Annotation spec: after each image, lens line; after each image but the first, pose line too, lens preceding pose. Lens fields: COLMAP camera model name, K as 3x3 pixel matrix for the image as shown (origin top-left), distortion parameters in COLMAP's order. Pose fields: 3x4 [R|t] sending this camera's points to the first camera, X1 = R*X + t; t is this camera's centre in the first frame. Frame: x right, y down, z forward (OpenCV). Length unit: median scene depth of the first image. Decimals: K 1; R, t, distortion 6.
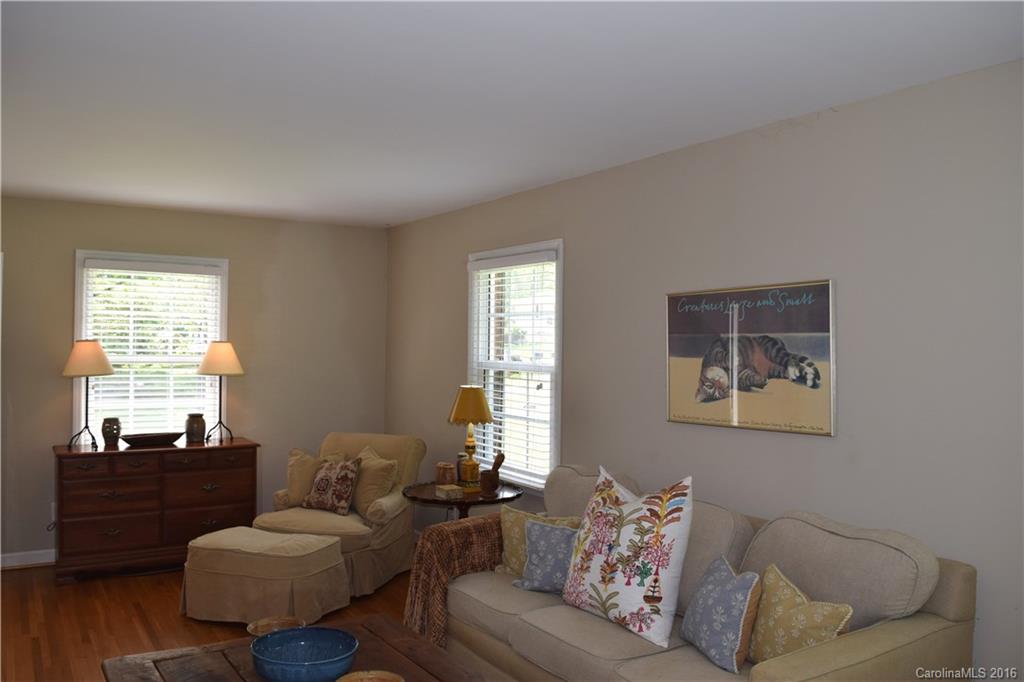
lens RADIAL K [[803.3, 0, 512.0], [0, 803.3, 341.0], [0, 0, 1]] dist [-0.167275, -0.002357]
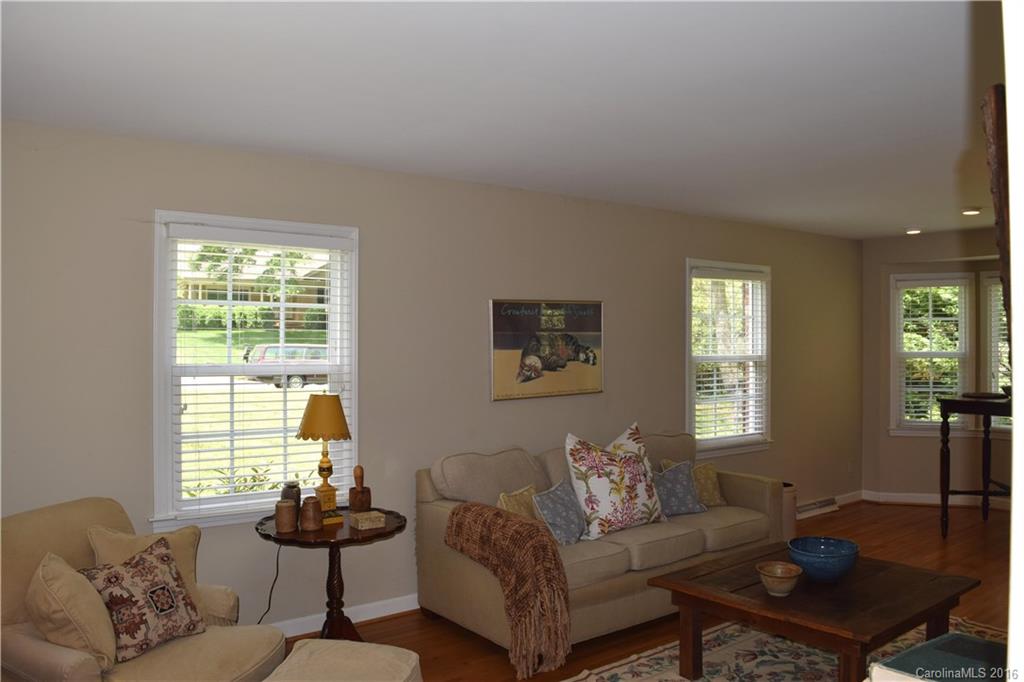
lens RADIAL K [[803.3, 0, 512.0], [0, 803.3, 341.0], [0, 0, 1]] dist [-0.167275, -0.002357]
pose [[-0.088757, -0.014404, 0.995949, -1.199813], [-0.007586, 0.999876, 0.013785, -0.012705], [-0.996024, -0.006332, -0.088855, 1.224721]]
